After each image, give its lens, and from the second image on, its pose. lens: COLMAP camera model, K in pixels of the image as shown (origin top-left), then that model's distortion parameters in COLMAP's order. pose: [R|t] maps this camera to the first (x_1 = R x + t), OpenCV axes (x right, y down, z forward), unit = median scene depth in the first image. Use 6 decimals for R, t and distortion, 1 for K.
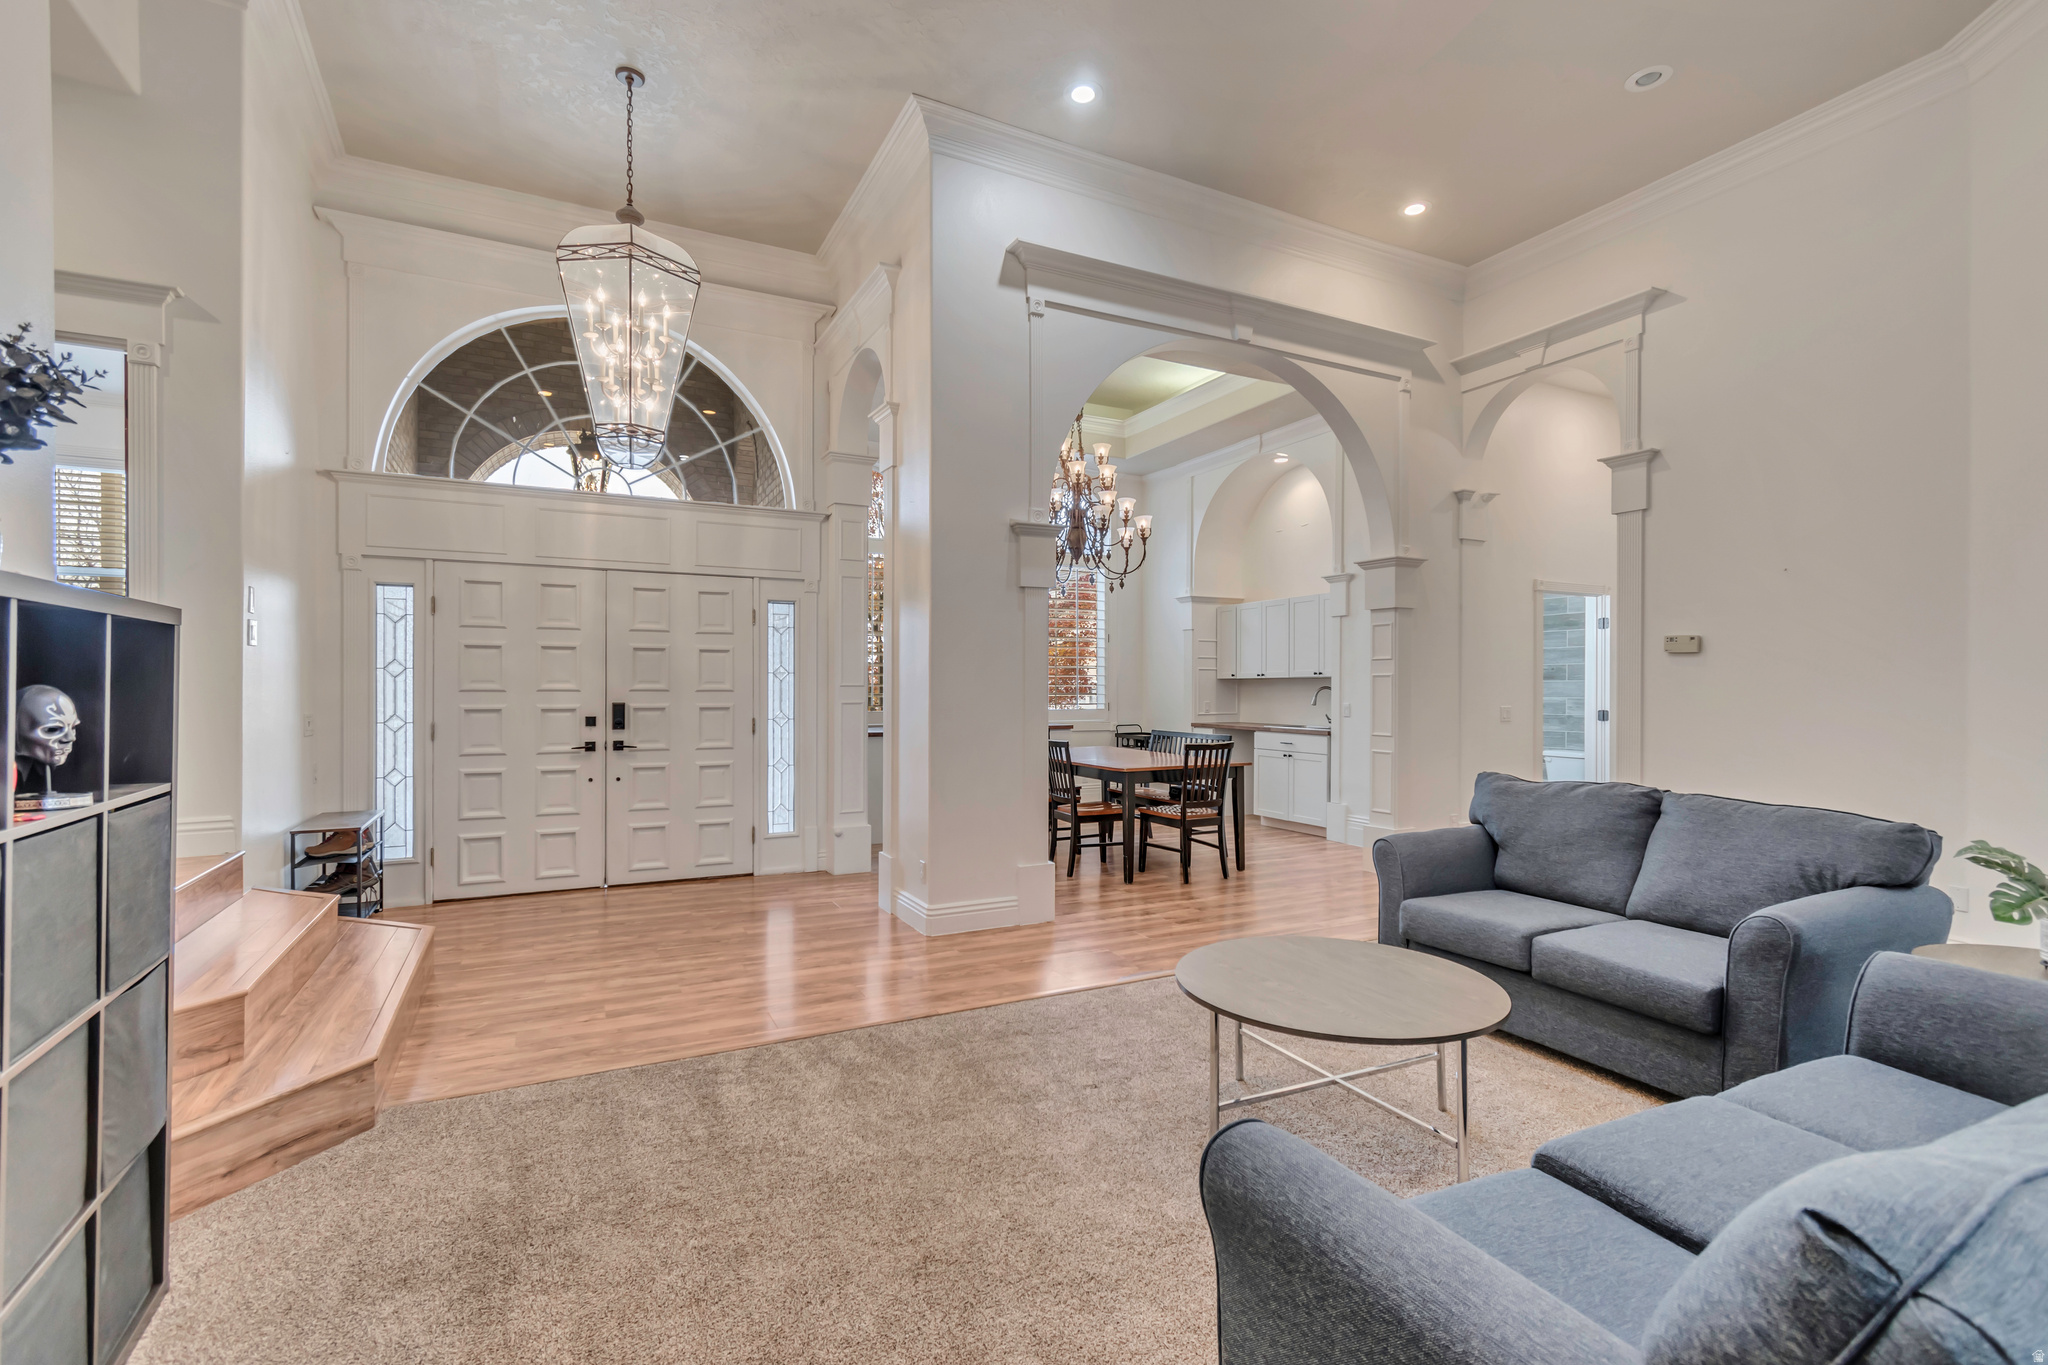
lens RADIAL K [[919.4, 0, 1024.0], [0, 919.4, 682.5], [0, 0, 1]] dist [0.000840, -0.000158]
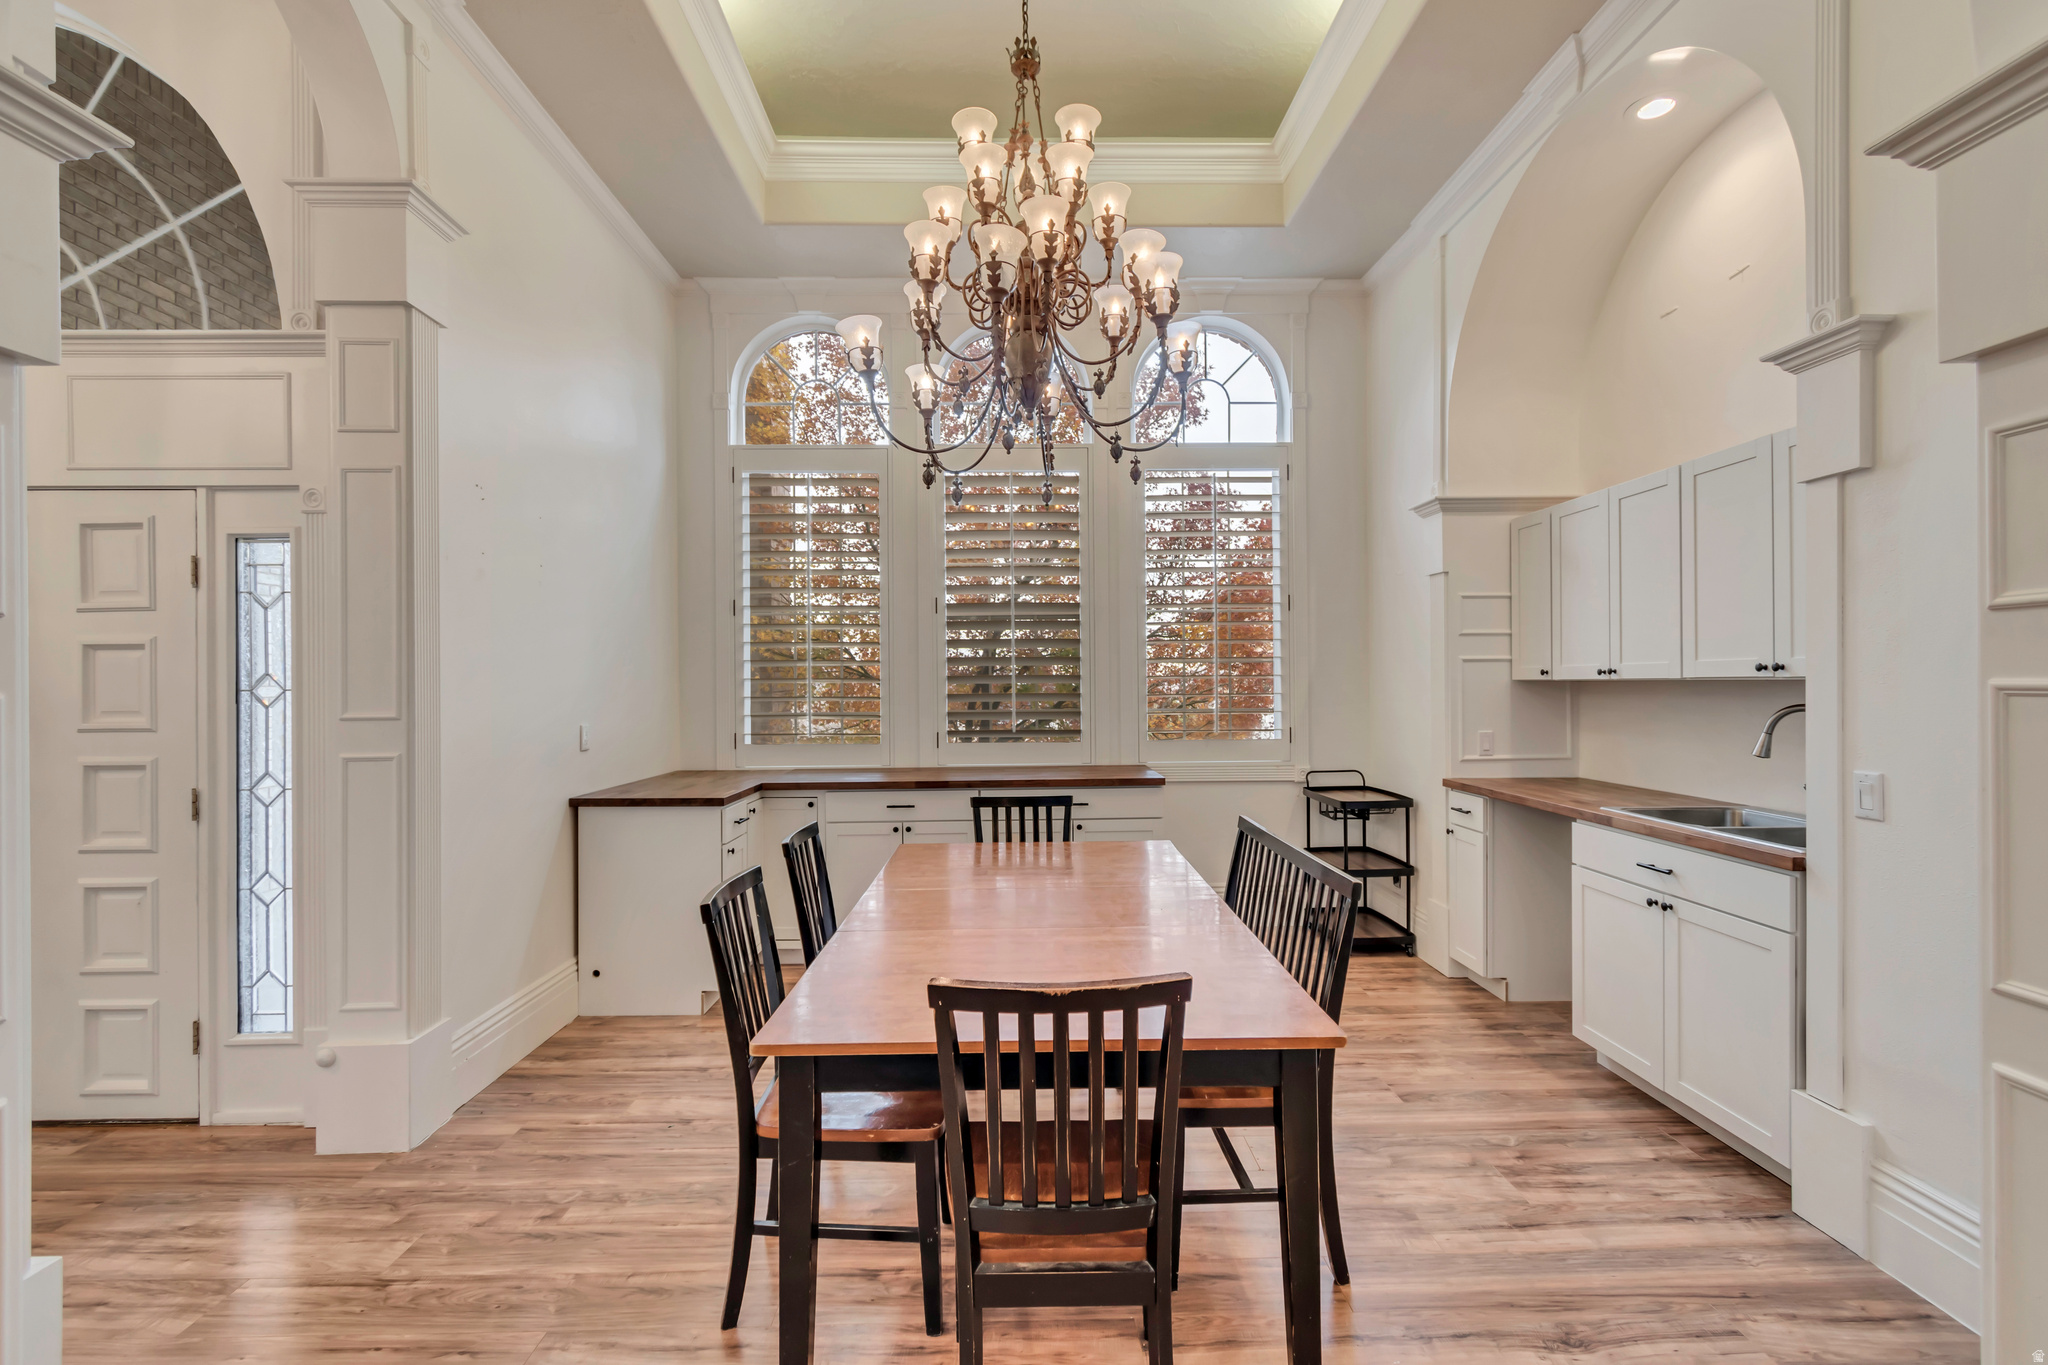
lens RADIAL K [[903.1, 0, 1024.0], [0, 903.1, 682.5], [0, 0, 1]] dist [-0.000136, 0.000009]
pose [[0.903414, -0.009808, -0.428657, 0.214588], [0.012270, 0.999920, 0.002980, -0.008344], [0.428594, -0.007951, 0.903462, 0.580862]]
